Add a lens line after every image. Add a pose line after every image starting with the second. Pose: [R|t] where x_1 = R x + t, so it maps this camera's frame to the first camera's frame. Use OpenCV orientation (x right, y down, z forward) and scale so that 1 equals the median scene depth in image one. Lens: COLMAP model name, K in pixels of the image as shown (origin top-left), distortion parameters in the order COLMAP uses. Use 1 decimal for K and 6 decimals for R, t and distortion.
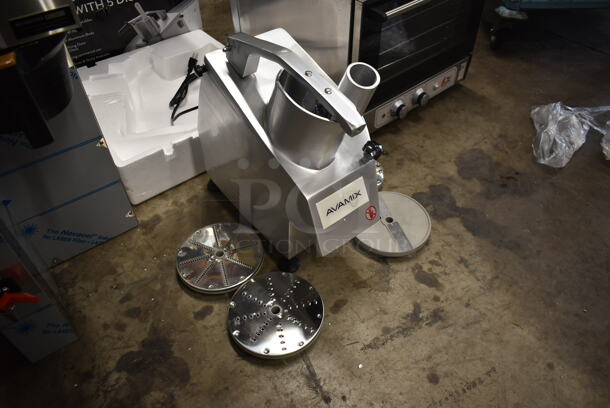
lens RADIAL K [[466.9, 0, 307.9], [0, 466.9, 205.2], [0, 0, 1]] dist [-0.015277, 0.004009]
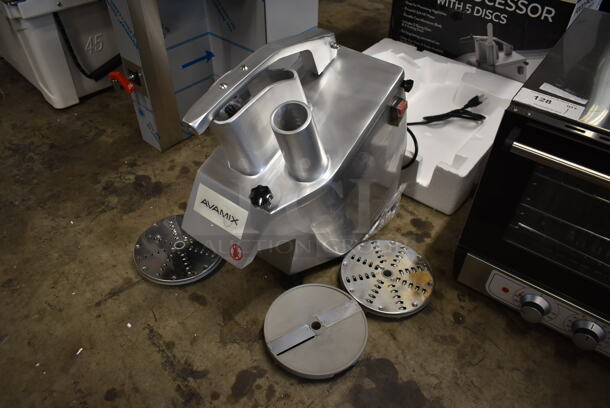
lens RADIAL K [[466.9, 0, 307.9], [0, 466.9, 205.2], [0, 0, 1]] dist [-0.015277, 0.004009]
pose [[0.223665, 0.679060, -0.699180, 0.610750], [-0.715476, 0.601524, 0.355336, -0.377574], [0.661867, 0.420770, 0.620390, 0.432266]]
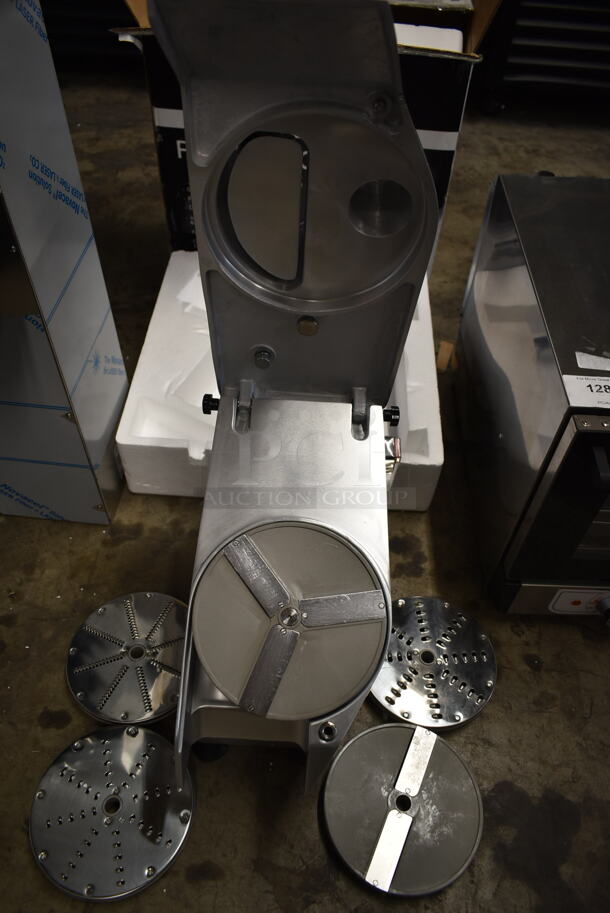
lens RADIAL K [[698.8, 0, 305.0], [0, 698.8, 456.5], [0, 0, 1]] dist [-0.015277, 0.004009]
pose [[0.738142, 0.537607, -0.407586, 0.210937], [-0.510065, 0.840135, 0.184408, -0.393670], [0.441566, 0.071776, 0.894353, 0.244022]]
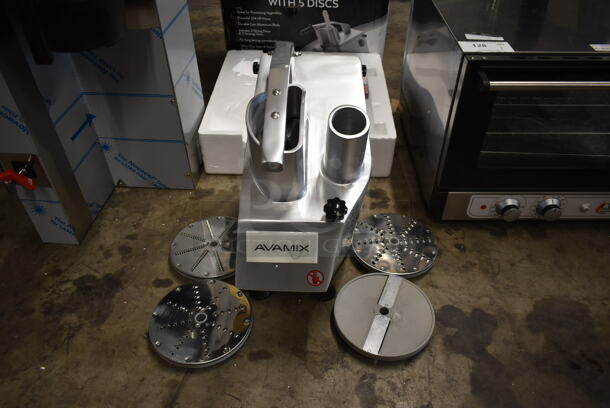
lens RADIAL K [[466.9, 0, 307.9], [0, 466.9, 205.2], [0, 0, 1]] dist [-0.015277, 0.004009]
pose [[0.756755, 0.439800, -0.483630, 0.404540], [-0.475341, 0.878097, 0.054734, -0.118118], [0.448746, 0.188468, 0.873560, 0.196076]]
